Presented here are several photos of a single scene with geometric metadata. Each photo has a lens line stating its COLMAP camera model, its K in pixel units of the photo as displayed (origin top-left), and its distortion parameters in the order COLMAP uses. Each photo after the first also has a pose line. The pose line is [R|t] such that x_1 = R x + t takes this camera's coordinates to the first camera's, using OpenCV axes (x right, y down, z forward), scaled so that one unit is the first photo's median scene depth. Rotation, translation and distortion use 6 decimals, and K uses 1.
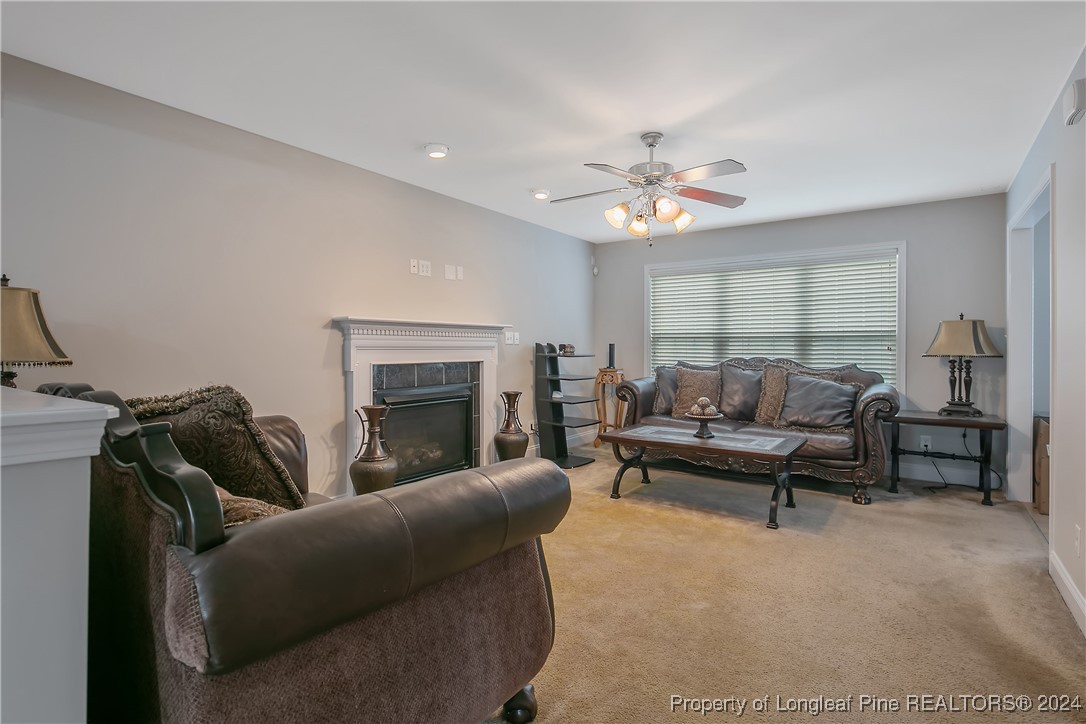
lens RADIAL K [[527.3, 0, 546.8], [0, 527.3, 347.4], [0, 0, 1]] dist [0.002620, -0.000357]
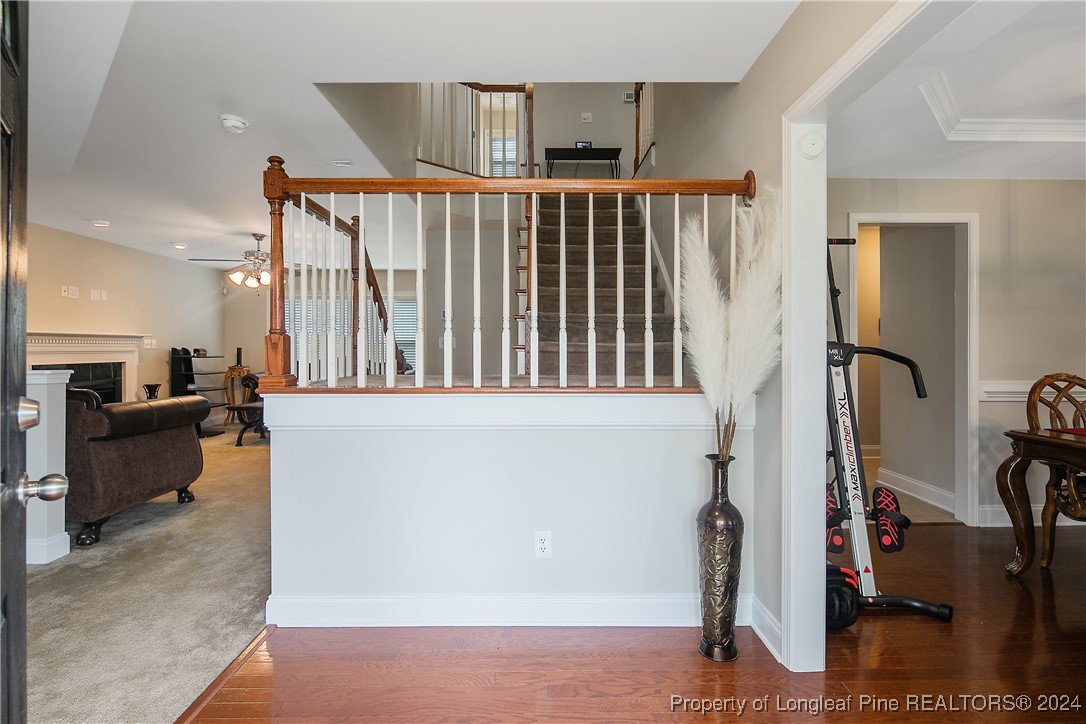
lens RADIAL K [[527.3, 0, 546.8], [0, 527.3, 347.4], [0, 0, 1]] dist [0.002620, -0.000357]
pose [[0.805731, -0.003506, 0.592271, -0.056219], [0.003472, 0.999993, 0.001195, -0.008619], [-0.592271, 0.001093, 0.805738, -0.738259]]
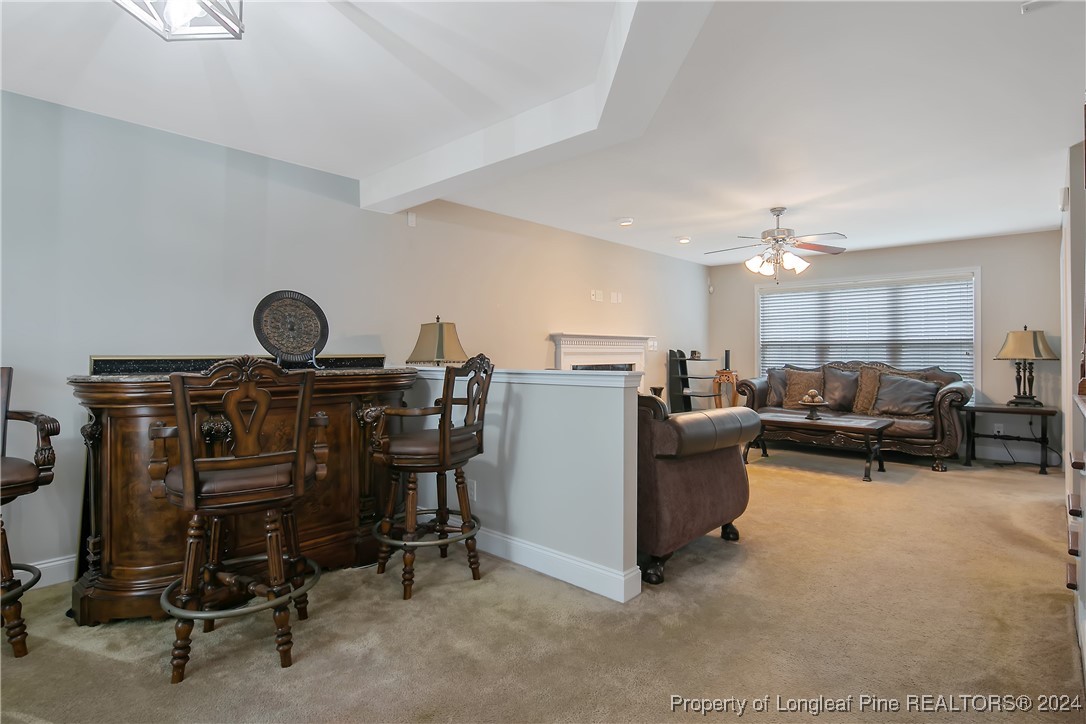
lens RADIAL K [[550.2, 0, 548.6], [0, 550.2, 348.4], [0, 0, 1]] dist [-0.002138, -0.000798]
pose [[0.992202, -0.003364, -0.124598, -0.173653], [0.002296, 0.999959, -0.008713, -0.000545], [0.124622, 0.008359, 0.992169, -0.422823]]
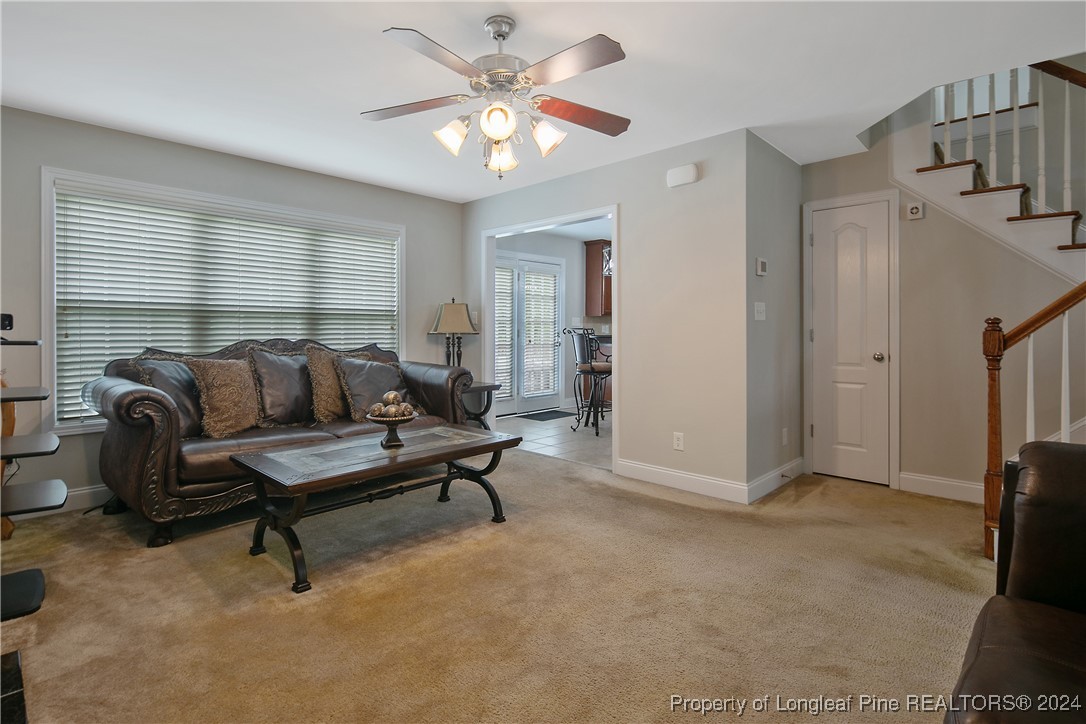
lens RADIAL K [[525.8, 0, 543.3], [0, 525.8, 344.2], [0, 0, 1]] dist [-0.000153, -0.001967]
pose [[0.147196, -0.032643, 0.988569, -0.348444], [0.000329, 0.999457, 0.032954, 0.001245], [-0.989107, -0.004525, 0.147127, 0.591429]]
